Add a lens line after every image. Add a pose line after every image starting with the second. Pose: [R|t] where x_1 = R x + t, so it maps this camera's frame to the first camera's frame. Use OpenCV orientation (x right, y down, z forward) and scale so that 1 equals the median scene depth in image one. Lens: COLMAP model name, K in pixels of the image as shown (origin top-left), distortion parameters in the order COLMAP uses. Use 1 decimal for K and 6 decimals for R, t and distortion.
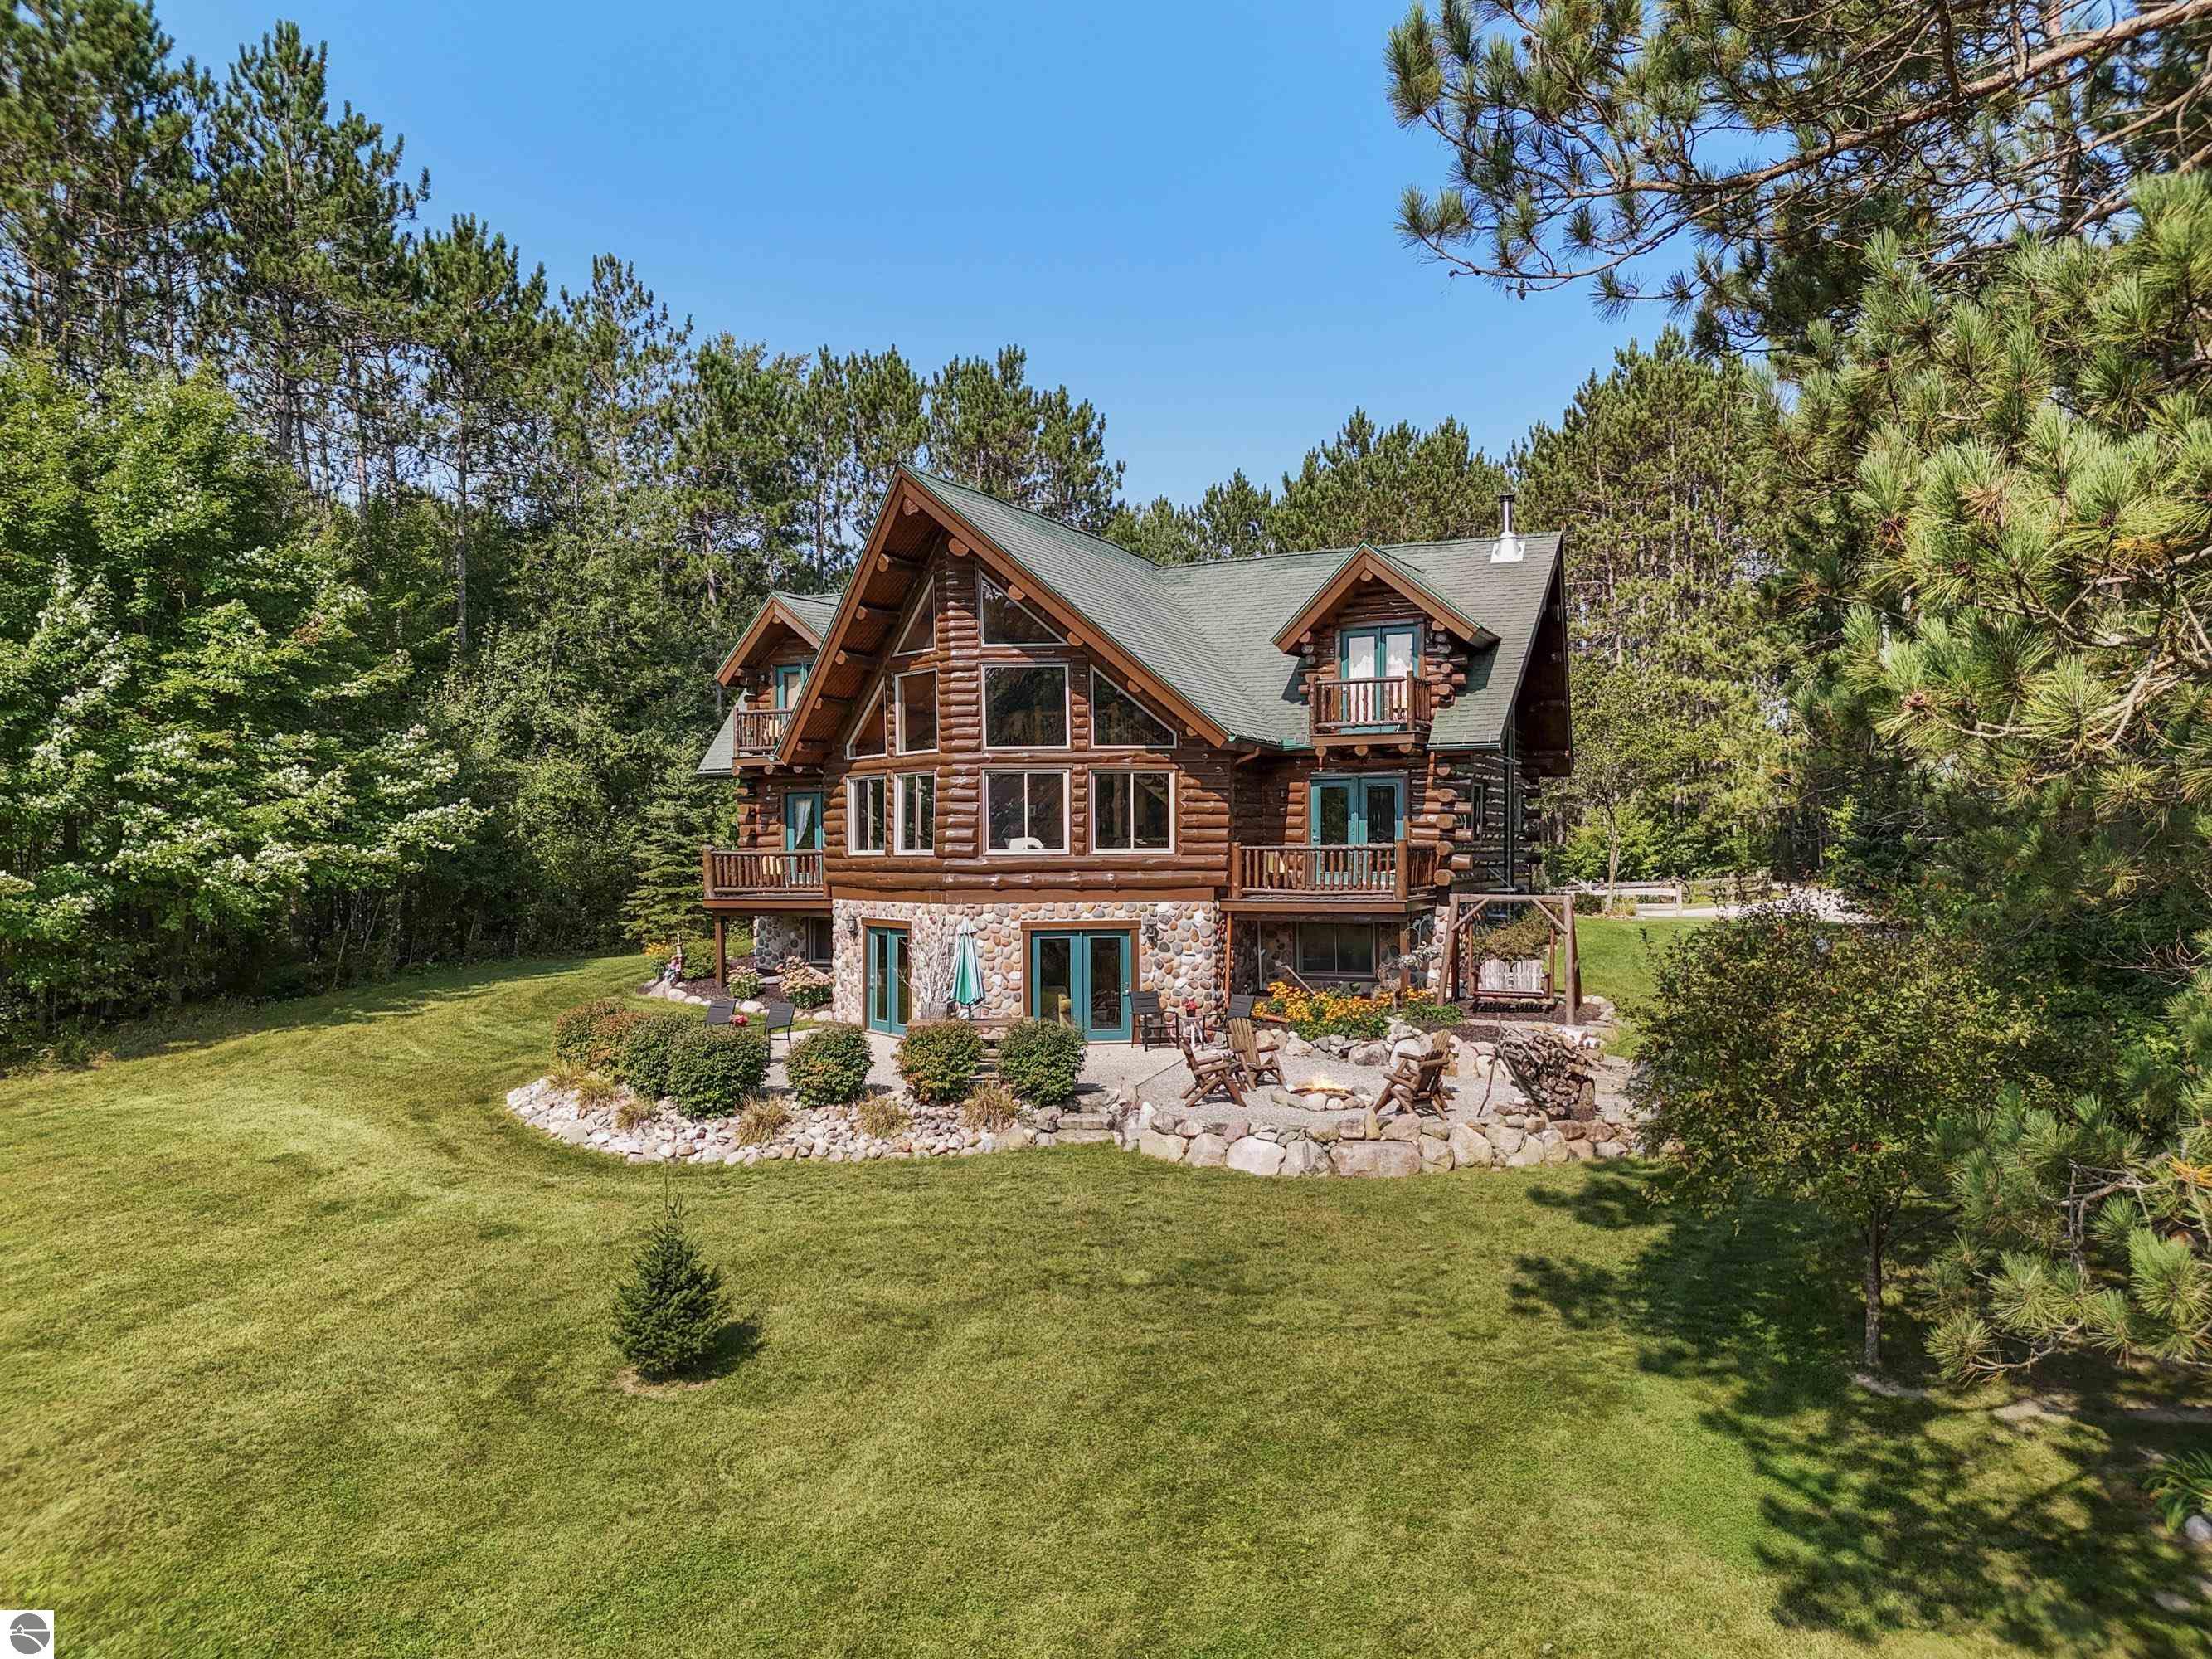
lens RADIAL K [[1605.4, 0, 1114.5], [0, 1605.4, 867.9], [0, 0, 1]] dist [0.042484, -0.003340]
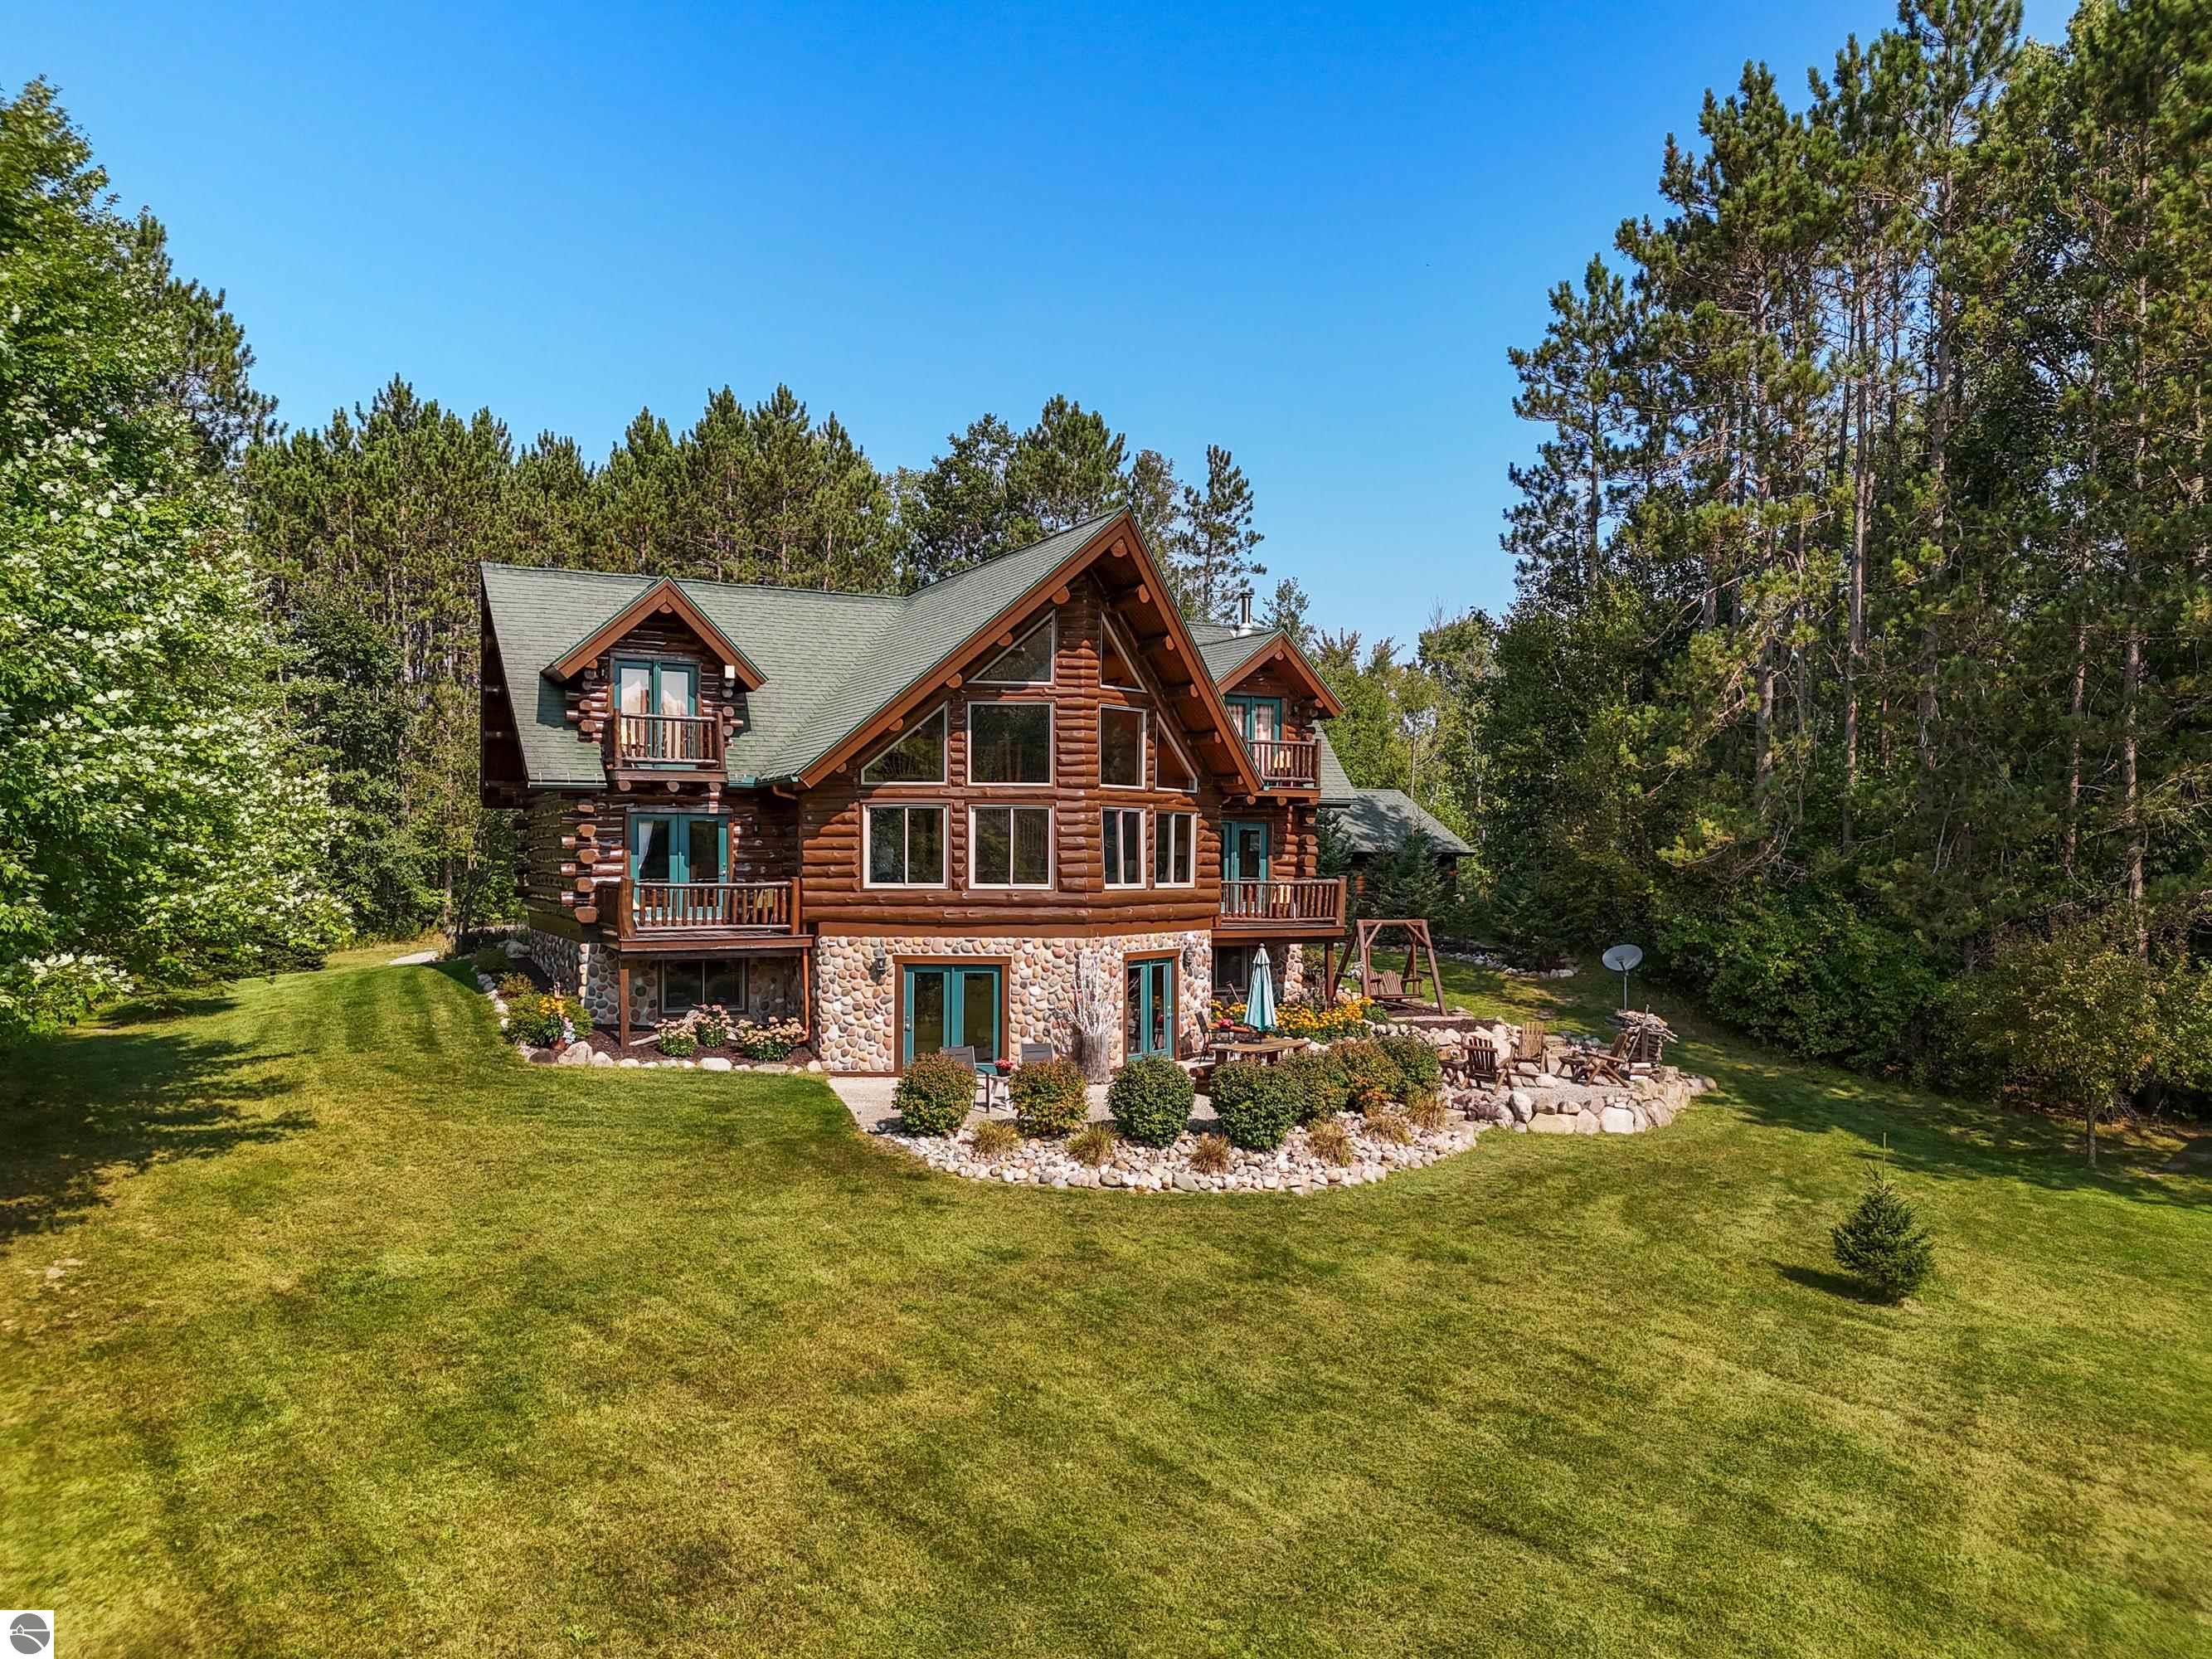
lens RADIAL K [[1605.4, 0, 1114.5], [0, 1605.4, 867.9], [0, 0, 1]] dist [0.042484, -0.003340]
pose [[0.713762, 0.009118, 0.700329, -0.703389], [0.008825, 0.999719, -0.022011, 0.001201], [-0.700333, 0.021891, 0.713481, 0.223205]]
